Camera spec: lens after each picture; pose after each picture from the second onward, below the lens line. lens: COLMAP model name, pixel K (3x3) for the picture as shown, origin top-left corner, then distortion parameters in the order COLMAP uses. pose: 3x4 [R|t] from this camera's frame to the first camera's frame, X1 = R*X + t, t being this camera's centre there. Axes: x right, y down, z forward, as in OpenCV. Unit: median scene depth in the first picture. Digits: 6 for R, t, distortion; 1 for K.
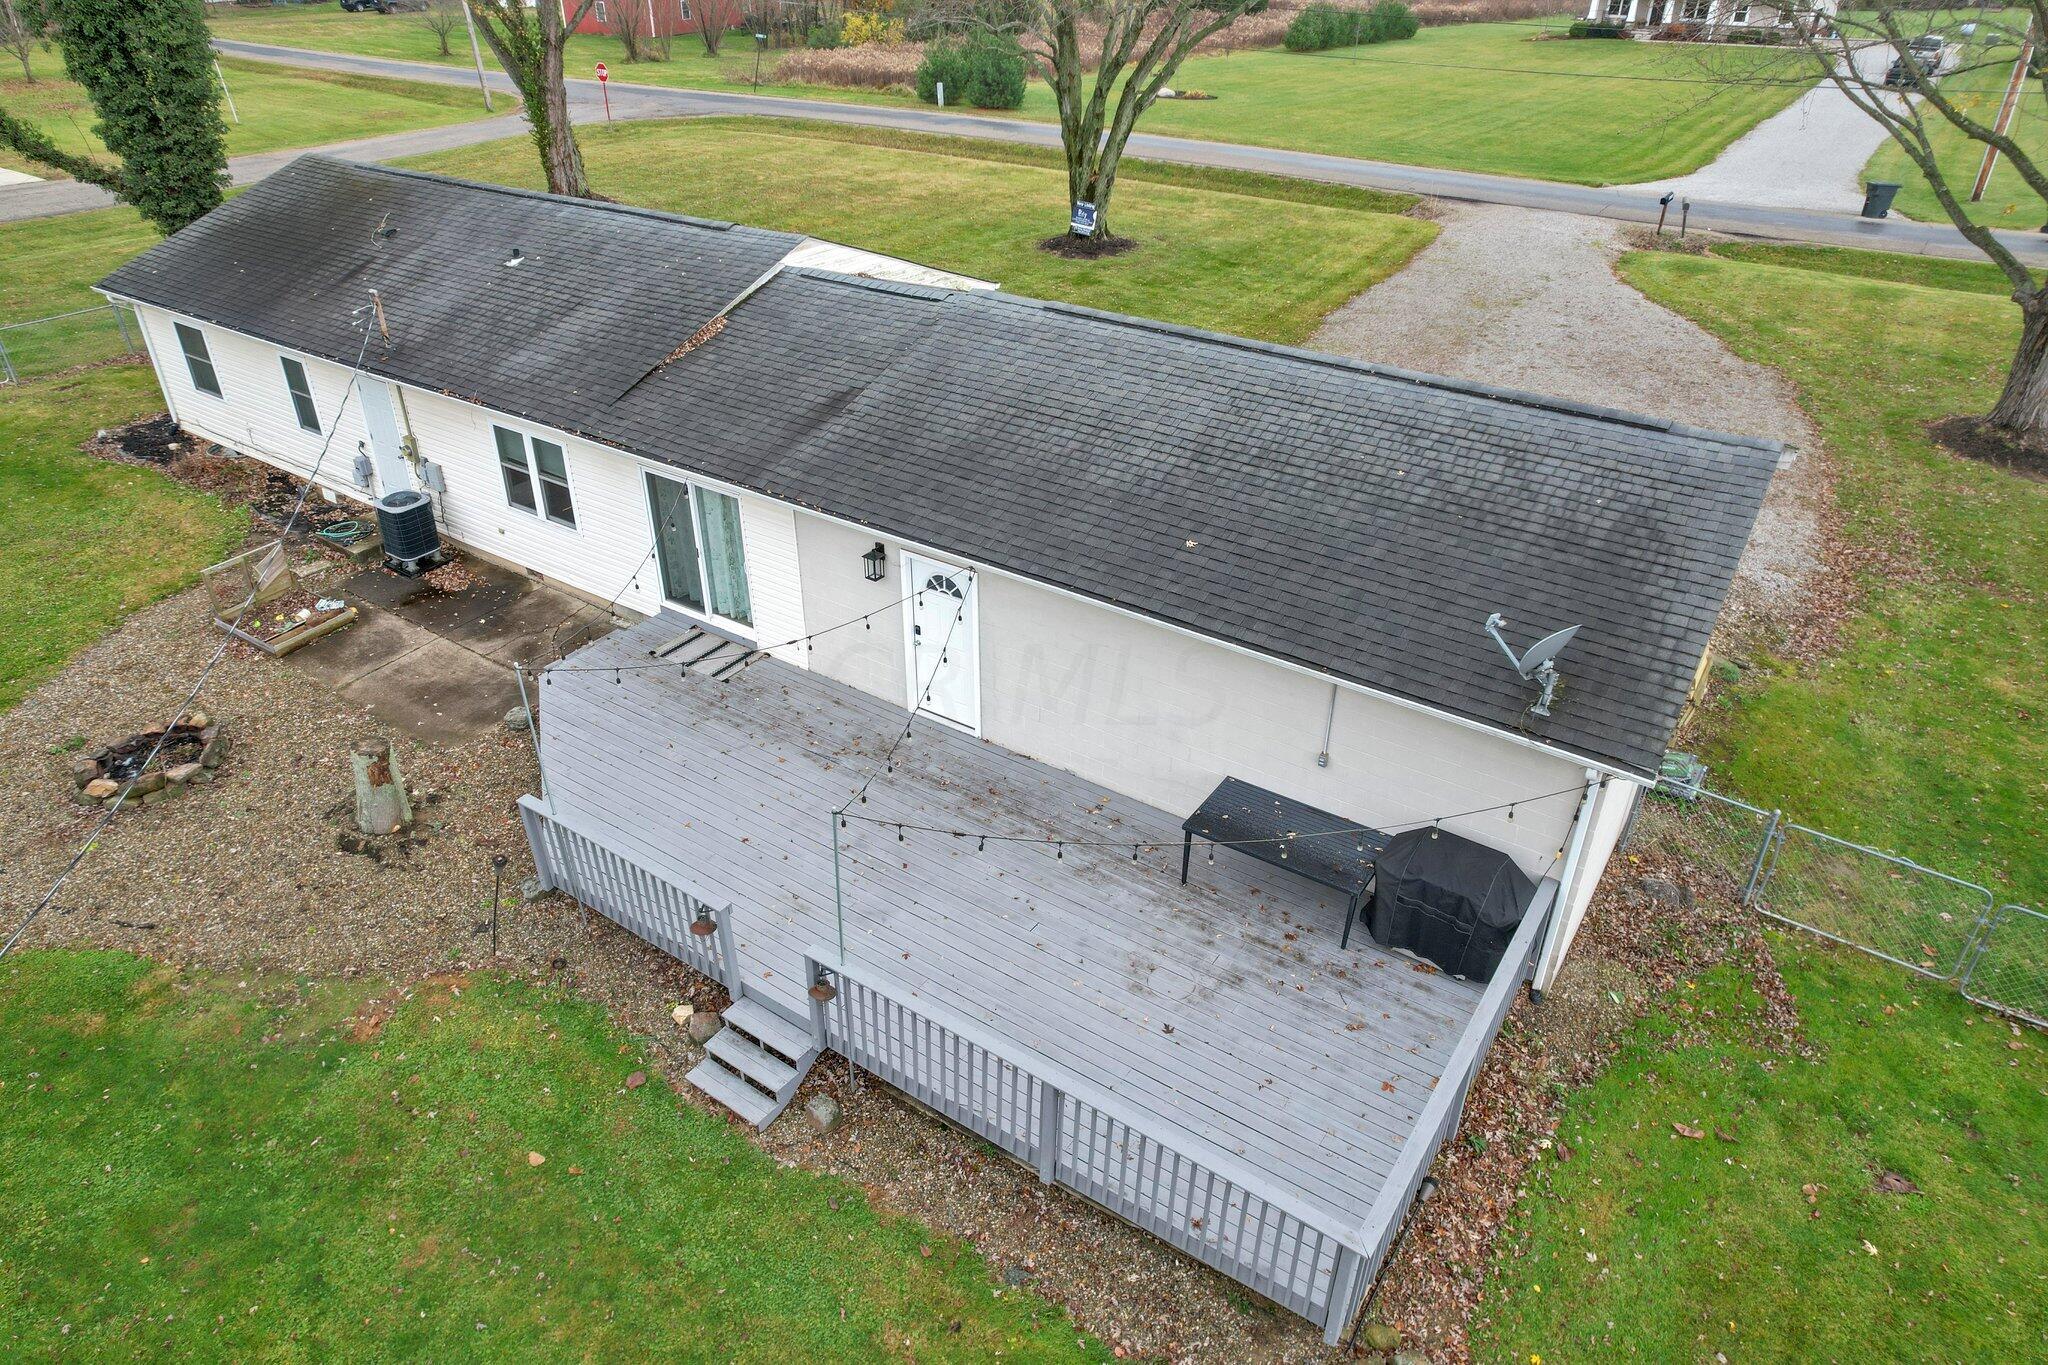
lens RADIAL K [[1294.7, 0, 1016.8], [0, 1294.7, 680.6], [0, 0, 1]] dist [-0.075374, 0.058881]
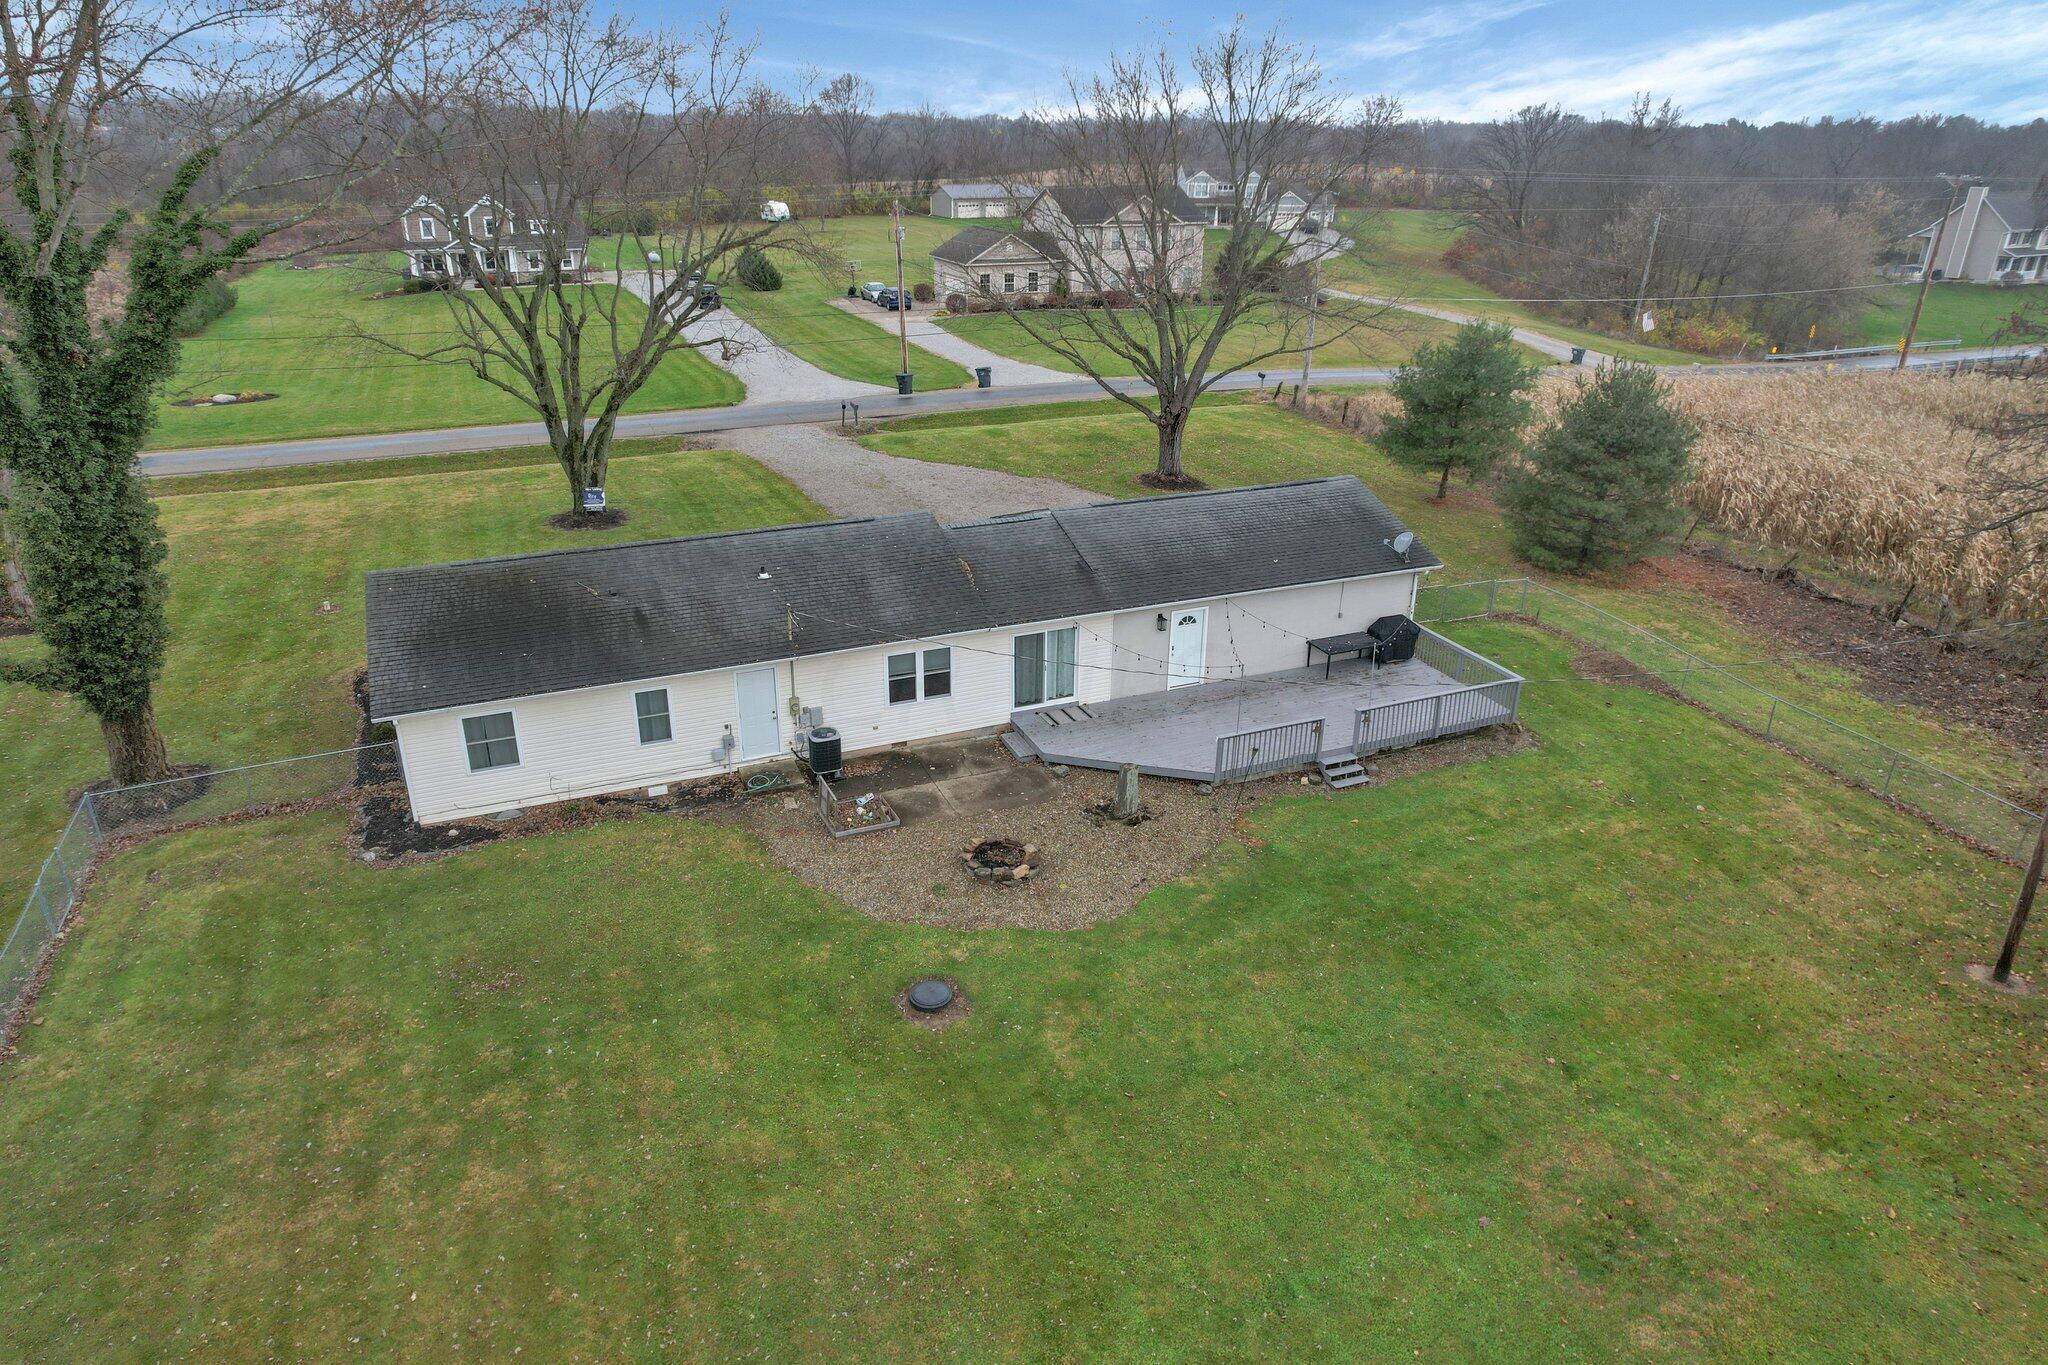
lens RADIAL K [[1294.7, 0, 1016.8], [0, 1294.7, 680.6], [0, 0, 1]] dist [-0.075374, 0.058881]
pose [[0.537943, -0.331834, 0.774922, -1.636207], [0.436628, 0.896025, 0.080590, -0.238259], [-0.721092, 0.295000, 0.626899, -0.141276]]
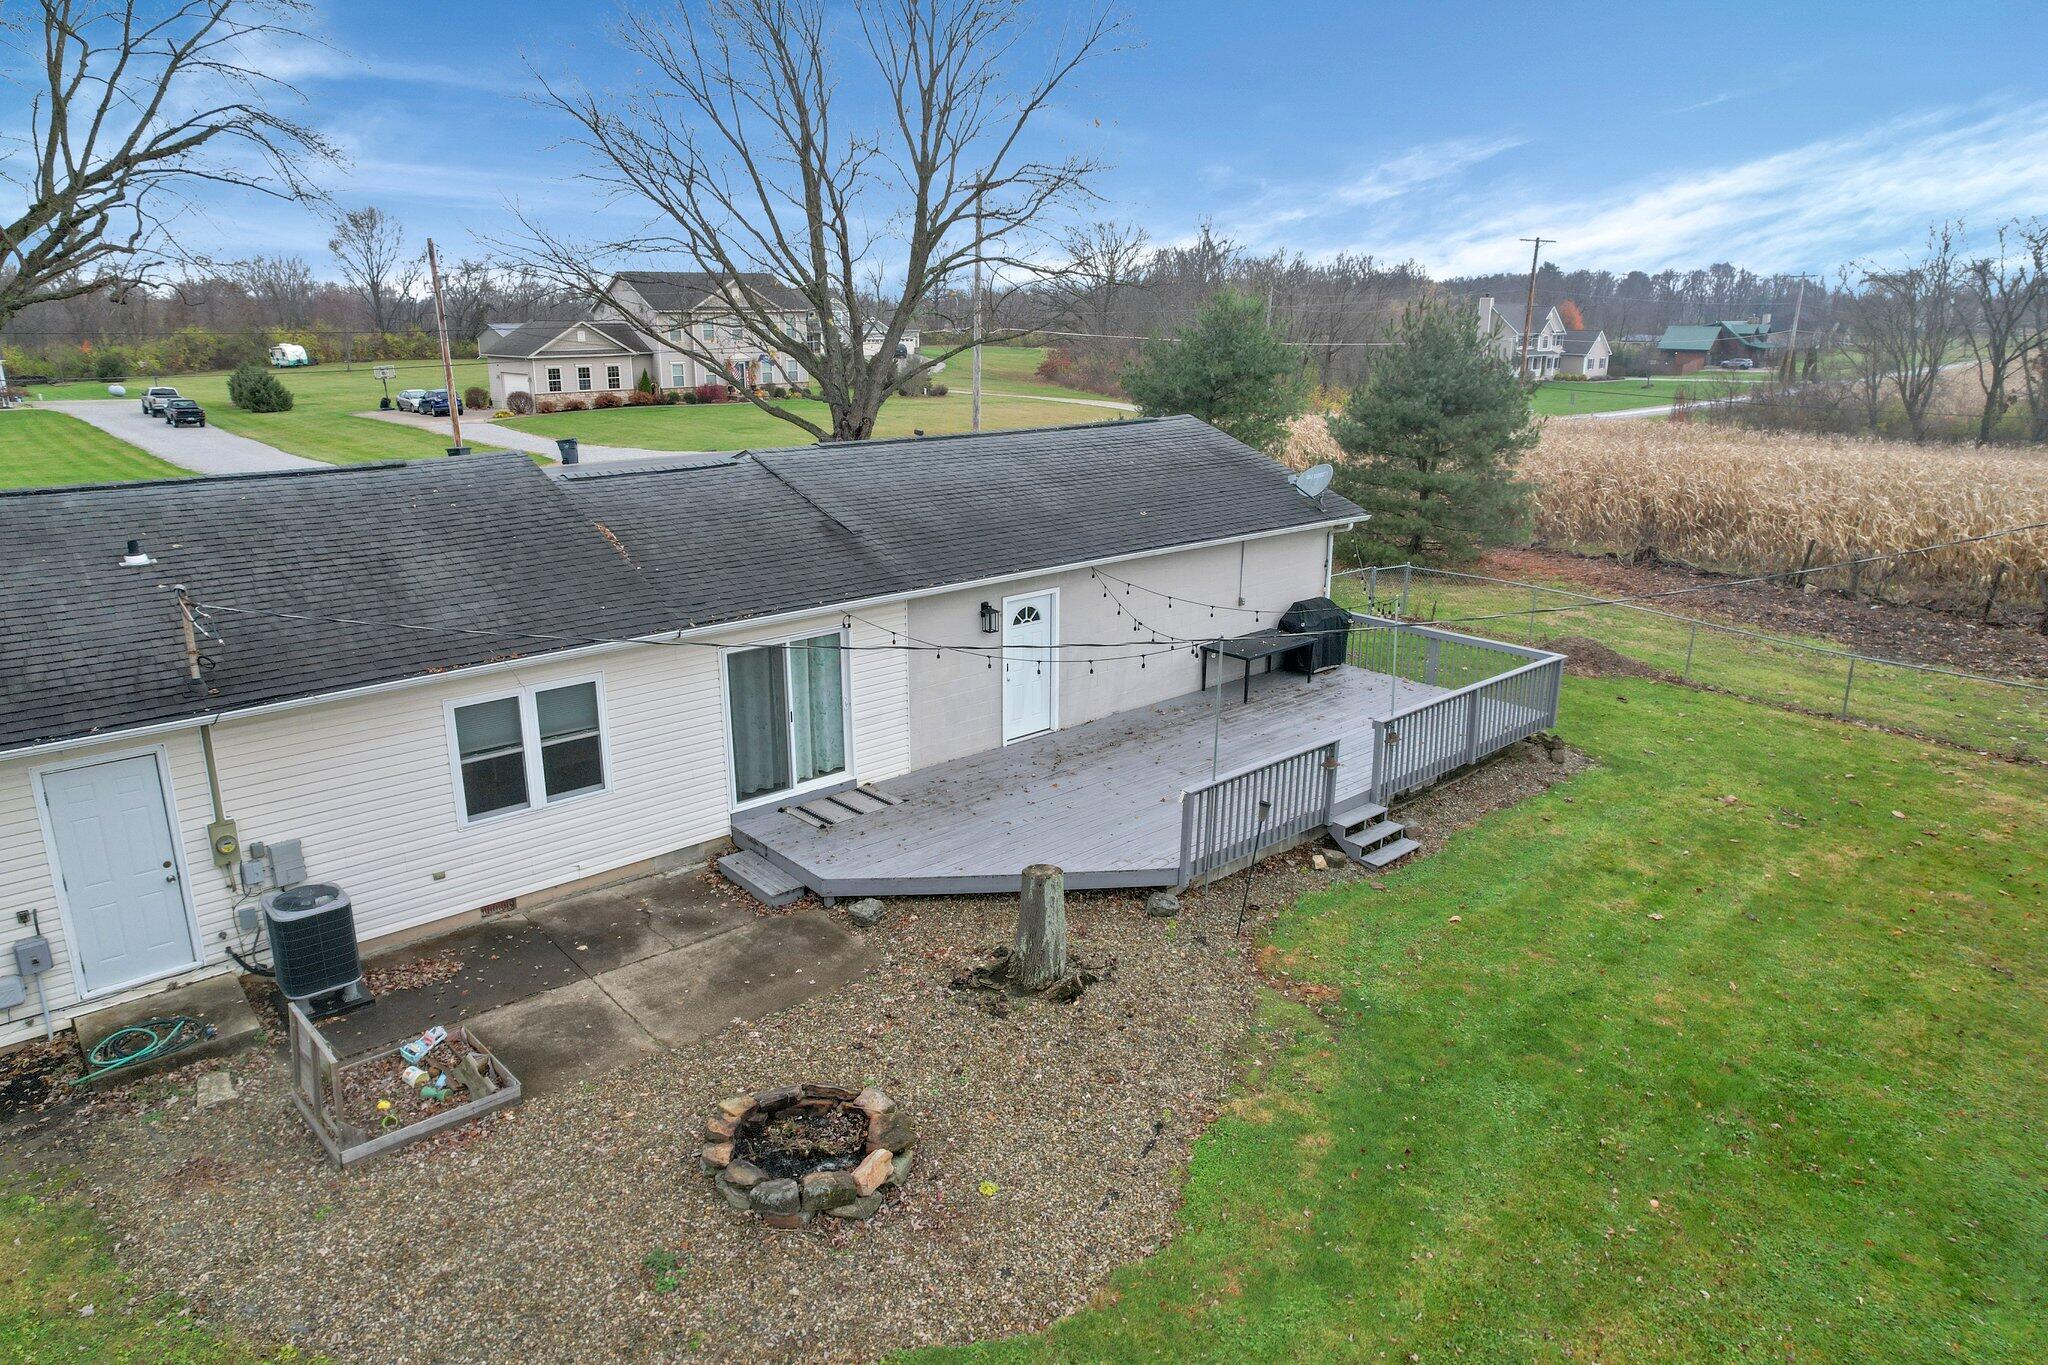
lens RADIAL K [[1294.7, 0, 1016.8], [0, 1294.7, 680.6], [0, 0, 1]] dist [-0.075374, 0.058881]
pose [[0.237979, -0.266794, 0.933910, -1.023295], [0.508039, 0.853700, 0.114422, -0.137458], [-0.827806, 0.447232, 0.338704, 0.495961]]
